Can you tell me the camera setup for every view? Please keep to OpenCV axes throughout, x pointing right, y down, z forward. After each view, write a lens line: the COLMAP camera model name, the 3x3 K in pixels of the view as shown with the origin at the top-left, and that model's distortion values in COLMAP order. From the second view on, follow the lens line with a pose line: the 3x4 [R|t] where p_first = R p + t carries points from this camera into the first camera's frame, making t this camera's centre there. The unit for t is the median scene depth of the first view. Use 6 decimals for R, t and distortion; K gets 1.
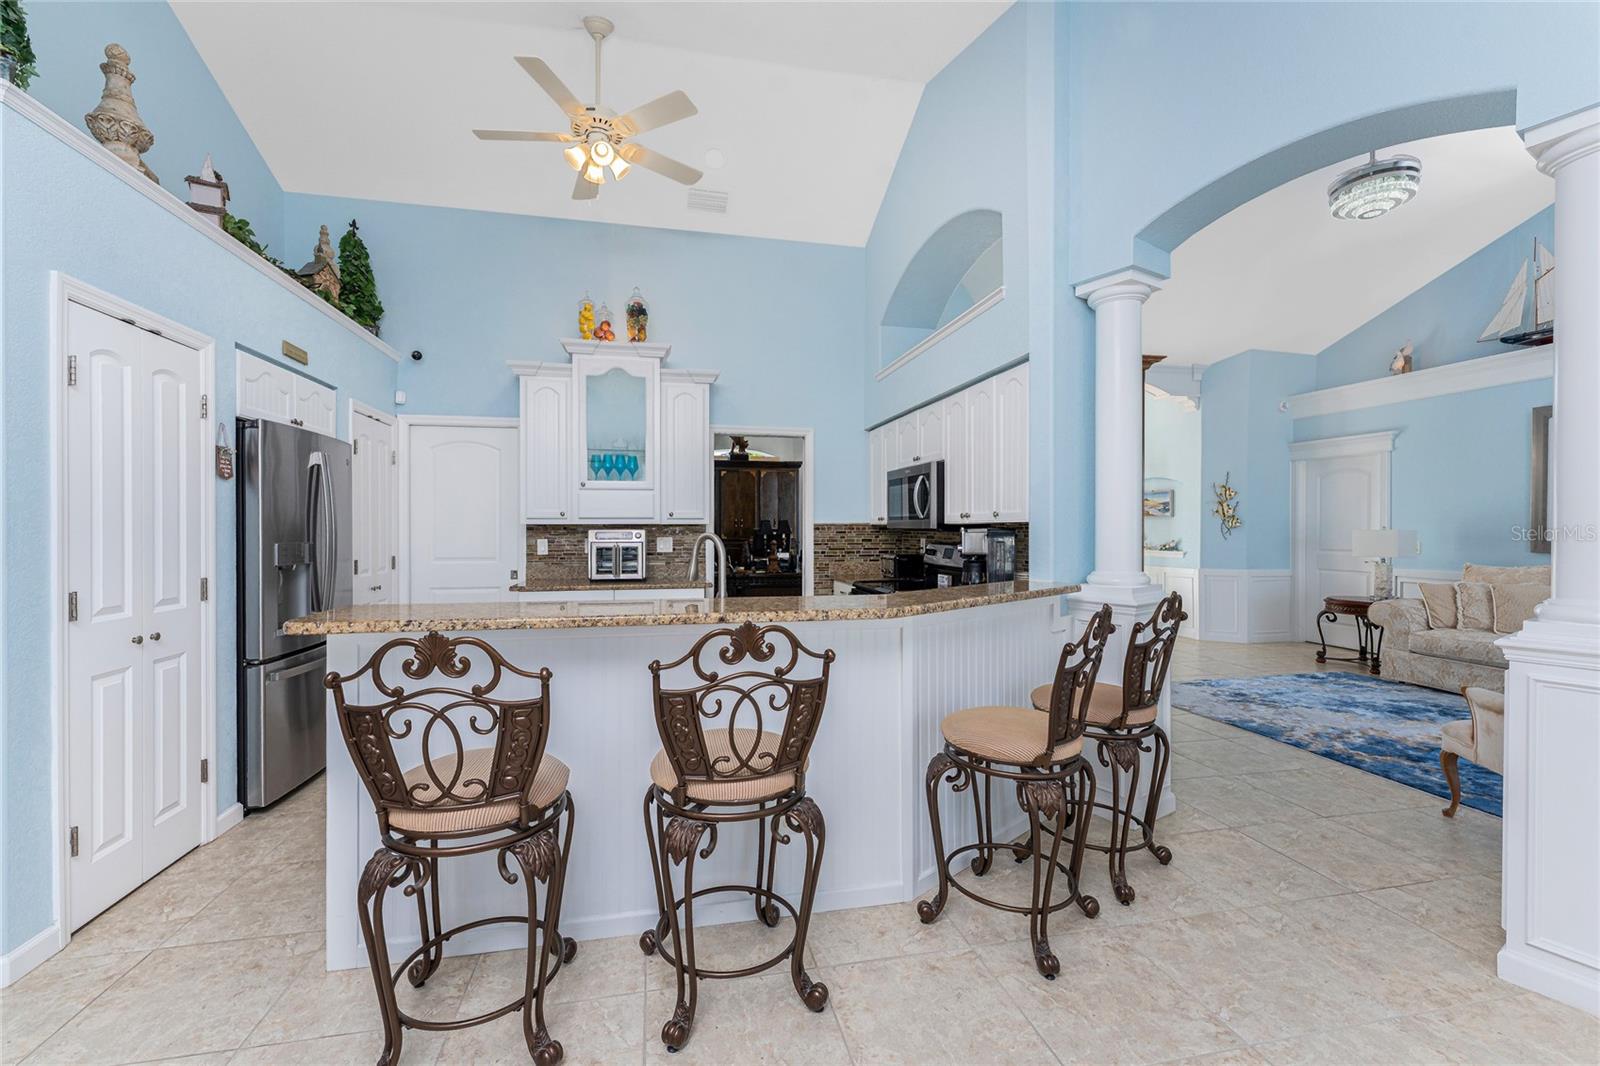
lens RADIAL K [[643.0, 0, 788.9], [0, 643.0, 533.2], [0, 0, 1]] dist [0.002310, 0.000314]
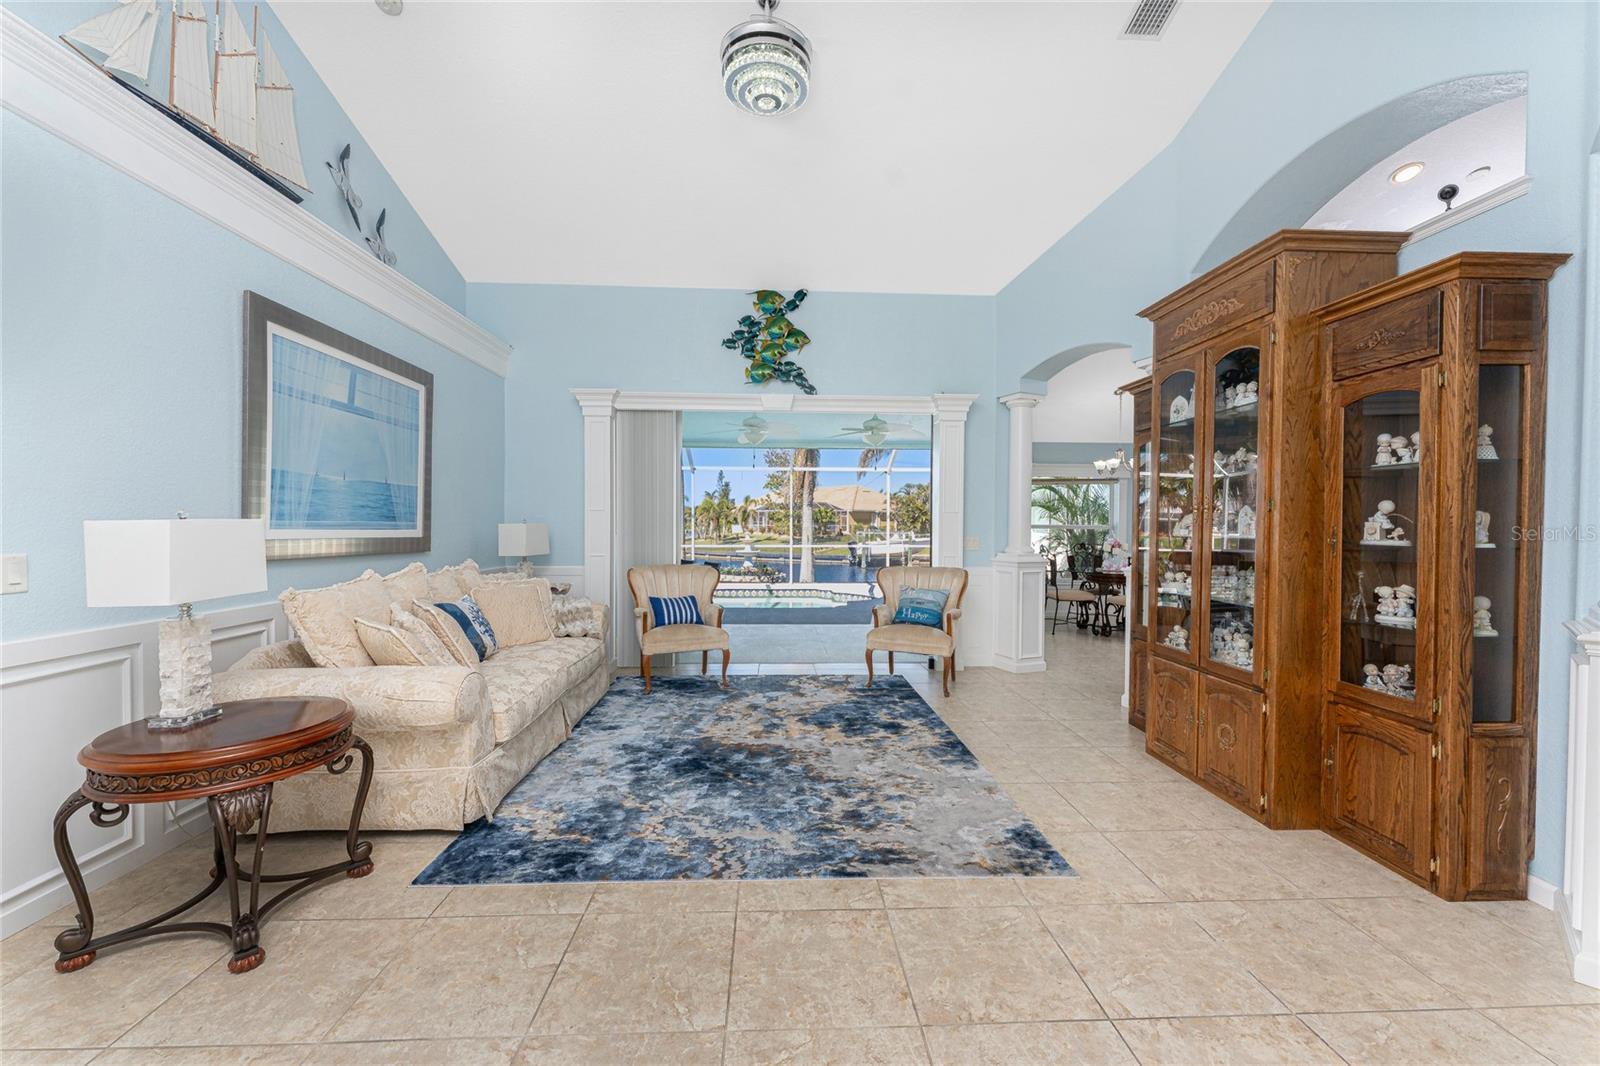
lens RADIAL K [[634.3, 0, 802.0], [0, 634.3, 535.5], [0, 0, 1]] dist [0.000025, 0.000069]
pose [[-0.987081, -0.008376, 0.160001, 0.702550], [-0.004460, 0.999682, 0.024821, -0.008211], [-0.160158, 0.023787, -0.986805, 1.648759]]
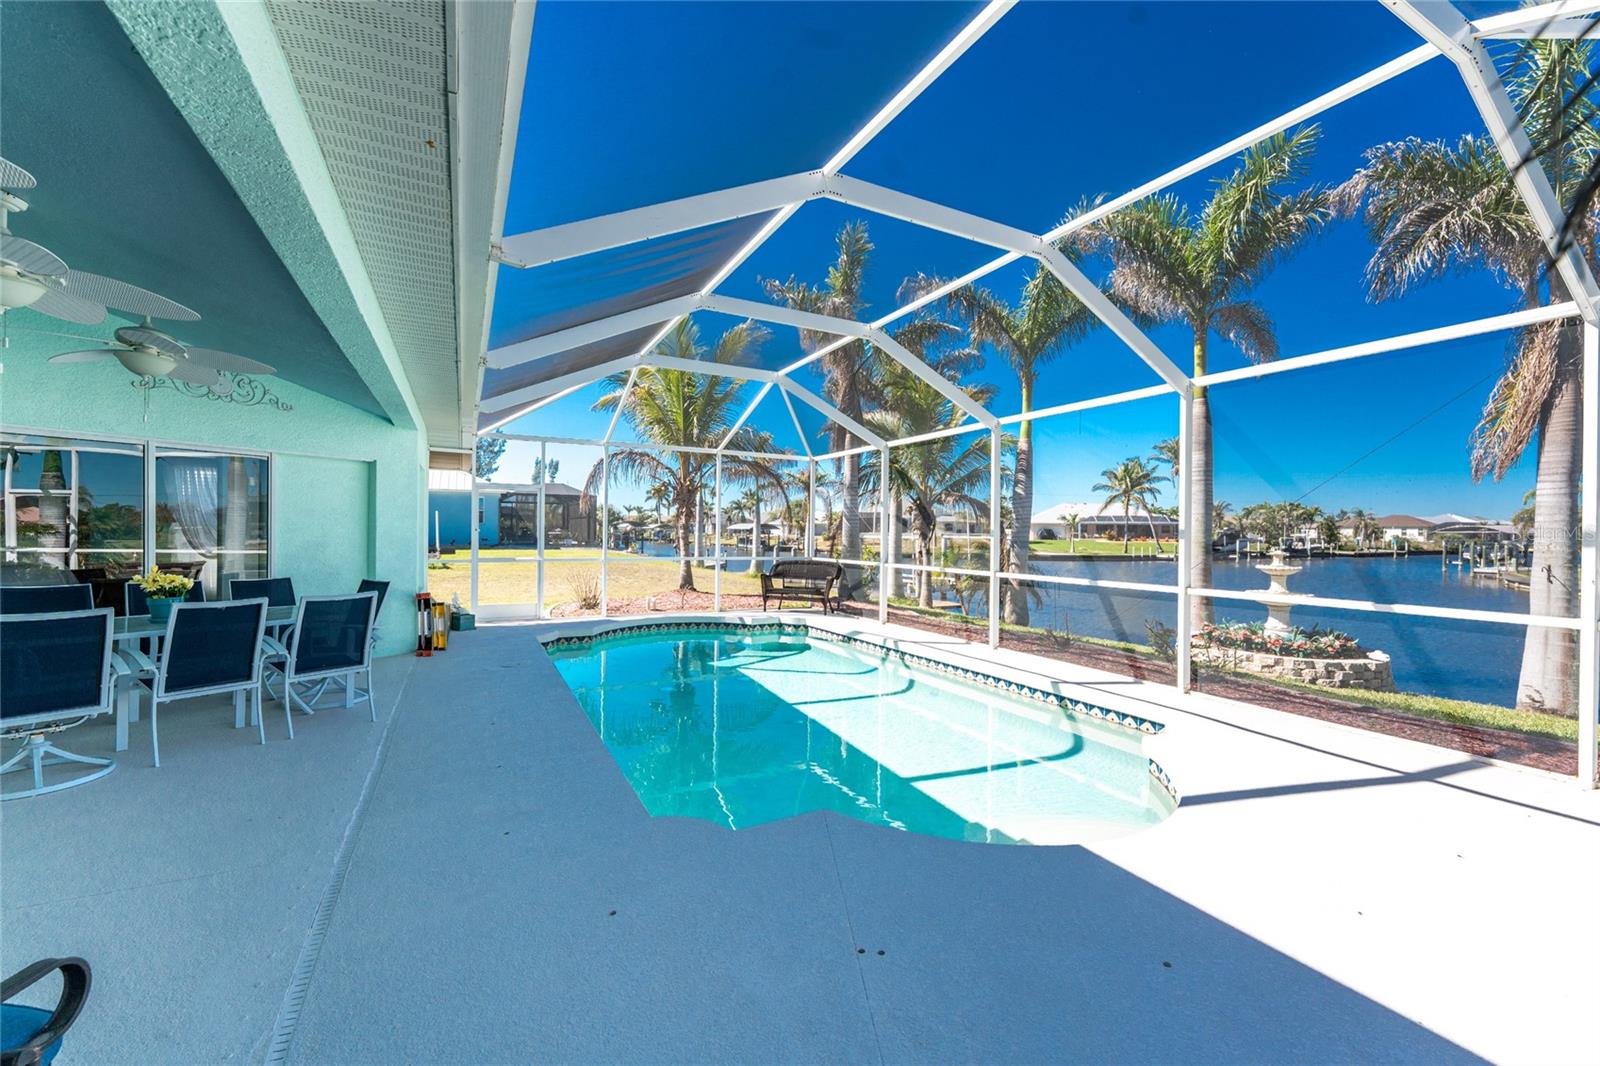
lens RADIAL K [[647.3, 0, 798.3], [0, 647.3, 523.6], [0, 0, 1]] dist [0.000936, -0.000040]
pose [[-0.268803, 0.006055, 0.963176, 0.280481], [-0.001464, 0.999977, -0.006695, 0.007067], [-0.963194, -0.003210, -0.268788, -0.514704]]
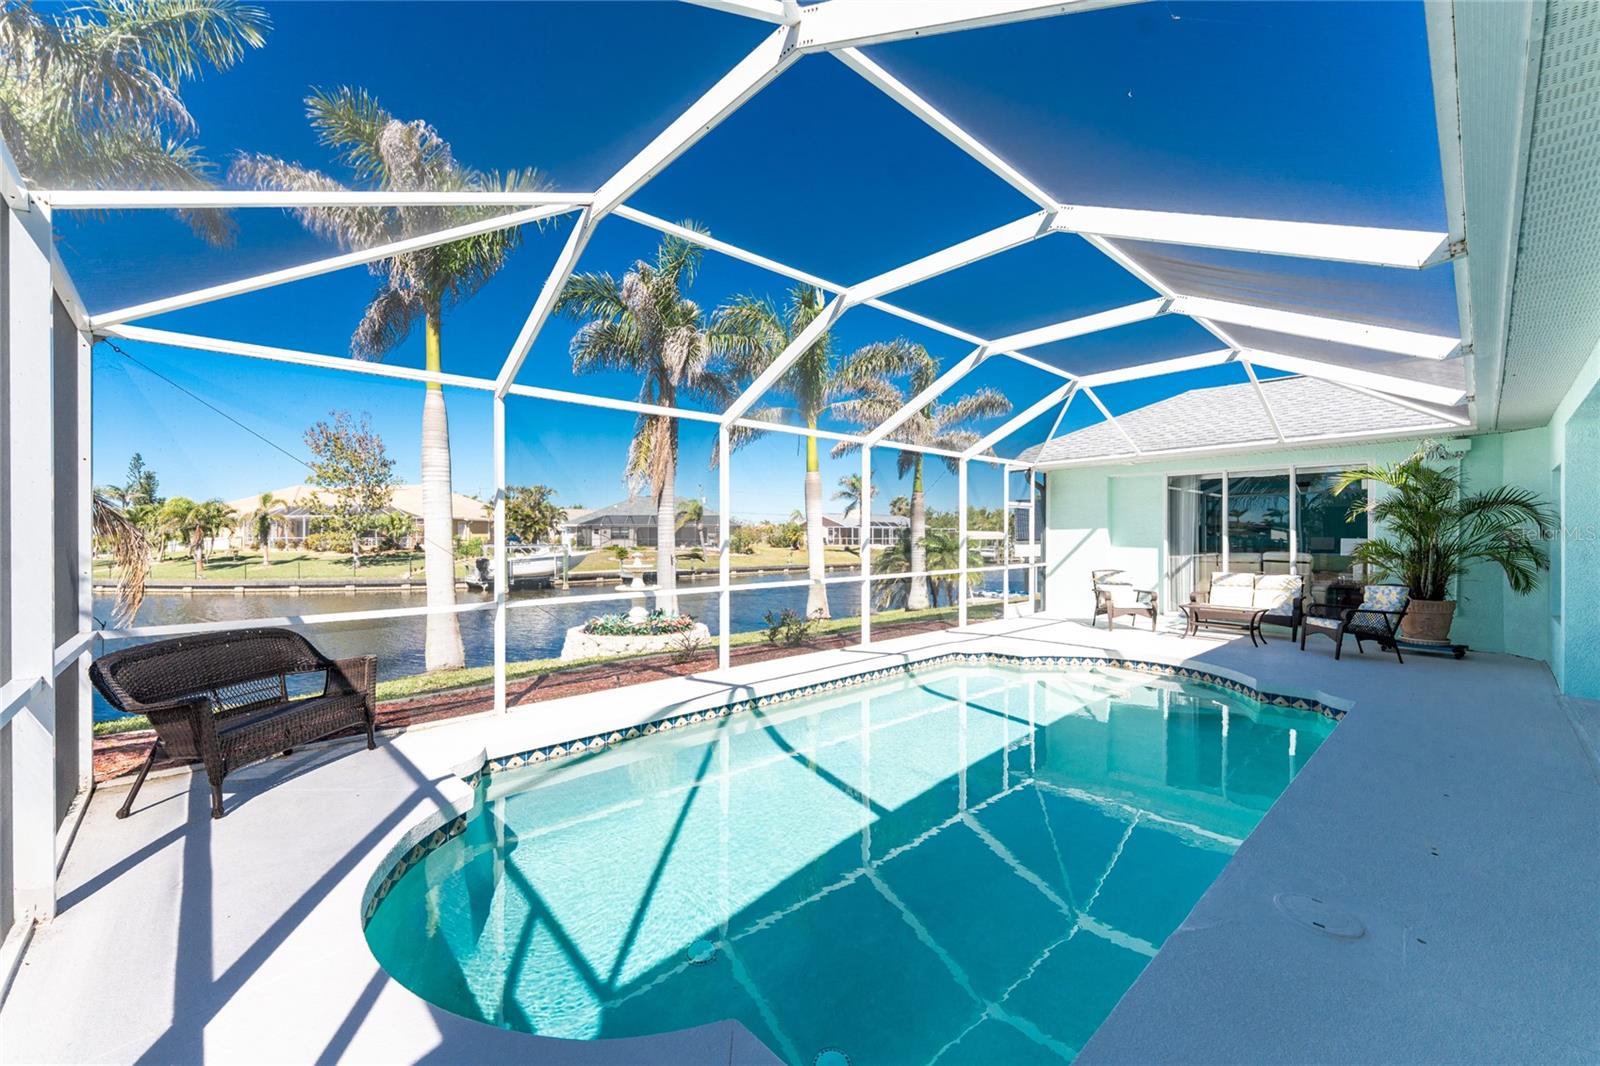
lens RADIAL K [[637.7, 0, 797.6], [0, 637.7, 536.3], [0, 0, 1]] dist [0.000605, 0.000588]
pose [[-0.855374, 0.003023, -0.518002, 2.409437], [-0.002122, 0.999954, 0.009340, -0.015042], [0.518006, 0.009088, -0.855328, -0.079302]]
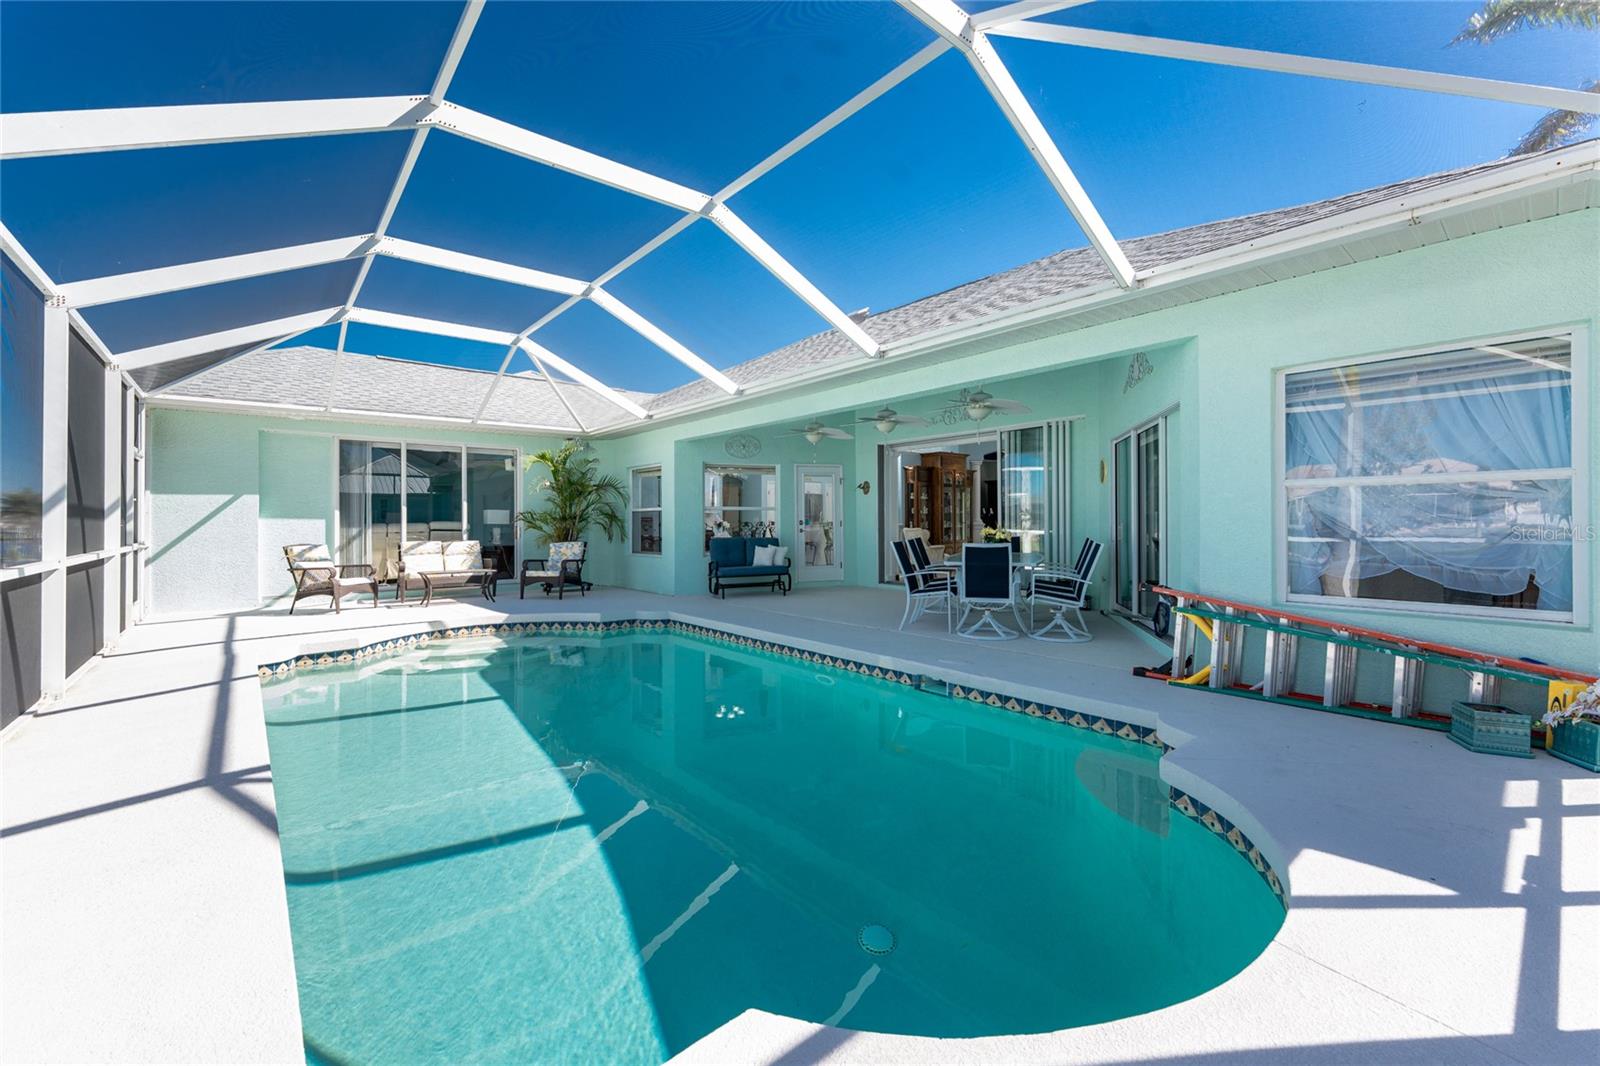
lens RADIAL K [[648.9, 0, 800.9], [0, 648.9, 511.2], [0, 0, 1]] dist [0.000494, 0.000173]
pose [[0.473049, -0.017558, -0.880861, 2.632236], [-0.001280, 0.999787, -0.020616, 0.062849], [0.881035, 0.010880, 0.472925, -1.038199]]
